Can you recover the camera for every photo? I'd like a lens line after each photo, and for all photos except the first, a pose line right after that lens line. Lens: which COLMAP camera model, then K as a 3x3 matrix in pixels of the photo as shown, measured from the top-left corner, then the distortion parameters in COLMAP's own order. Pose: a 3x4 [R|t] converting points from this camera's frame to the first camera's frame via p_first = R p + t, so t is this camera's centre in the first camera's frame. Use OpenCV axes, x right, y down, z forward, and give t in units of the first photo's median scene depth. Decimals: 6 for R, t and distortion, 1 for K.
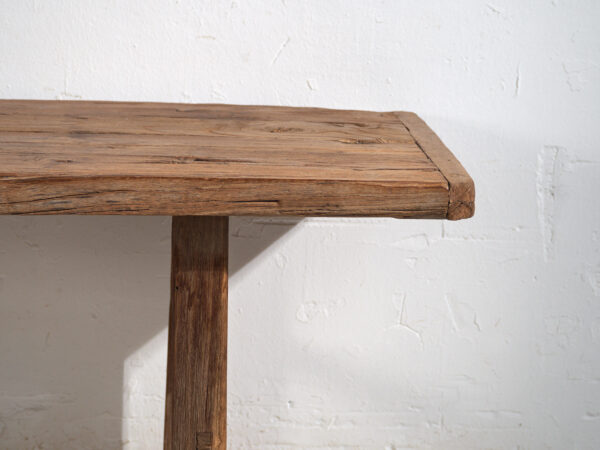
lens RADIAL K [[1620.4, 0, 298.9], [0, 1620.4, 223.7], [0, 0, 1]] dist [-0.044333, 0.000000]
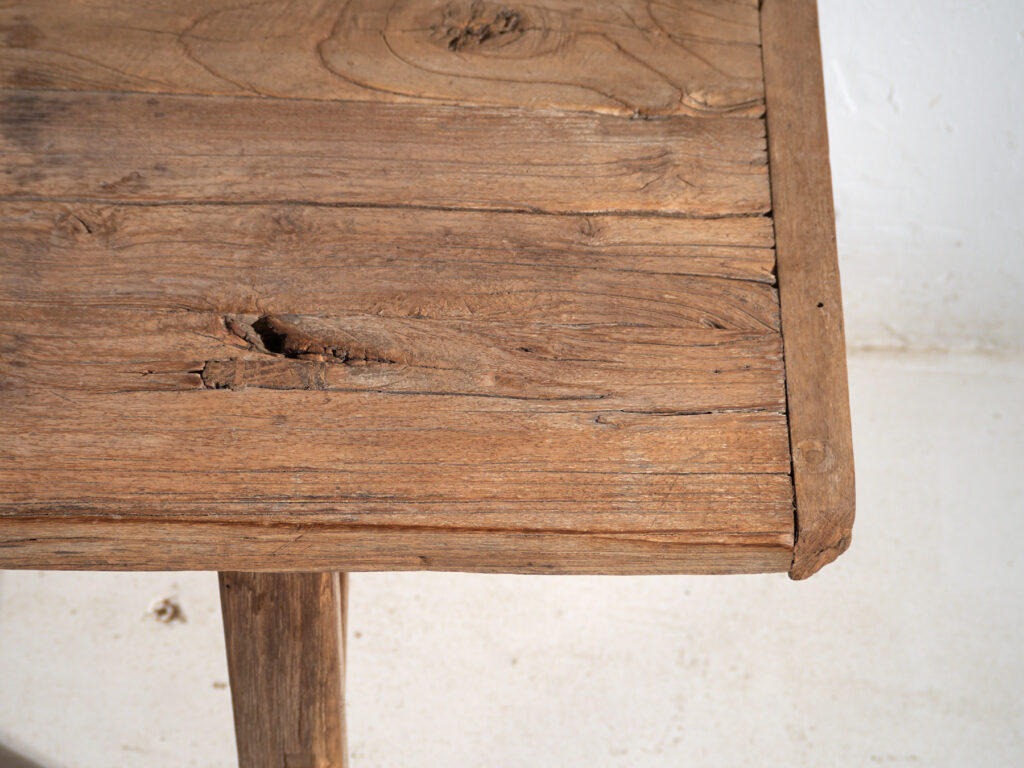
lens RADIAL K [[2522.4, 0, 511.8], [0, 2522.4, 383.1], [0, 0, 1]] dist [-0.092873, 0.000000]
pose [[0.997830, 0.053194, -0.038811, 0.035855], [-0.018706, 0.794121, 0.607471, -0.464462], [0.063134, -0.605427, 0.793393, 0.432685]]
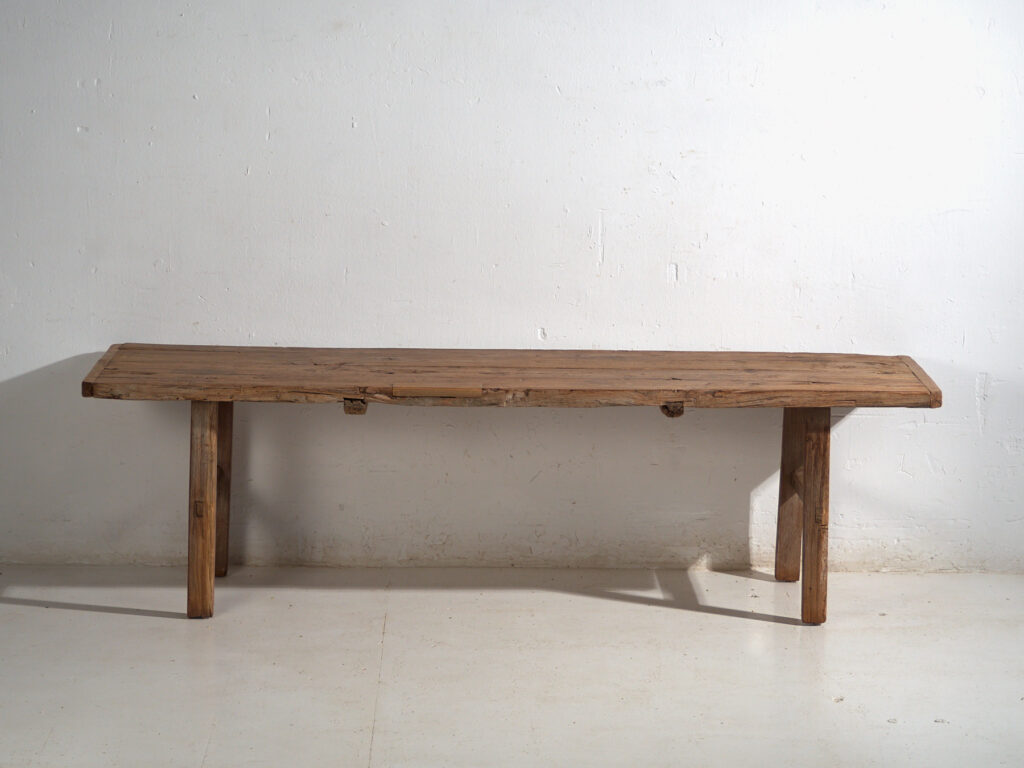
lens RADIAL K [[2522.4, 0, 515.0], [0, 2522.4, 386.2], [0, 0, 1]] dist [-0.092873, 0.000000]
pose [[0.998212, -0.010134, -0.058908, -0.266153], [0.008041, 0.999332, -0.035647, 0.083515], [0.059230, 0.035109, 0.997627, -2.419476]]
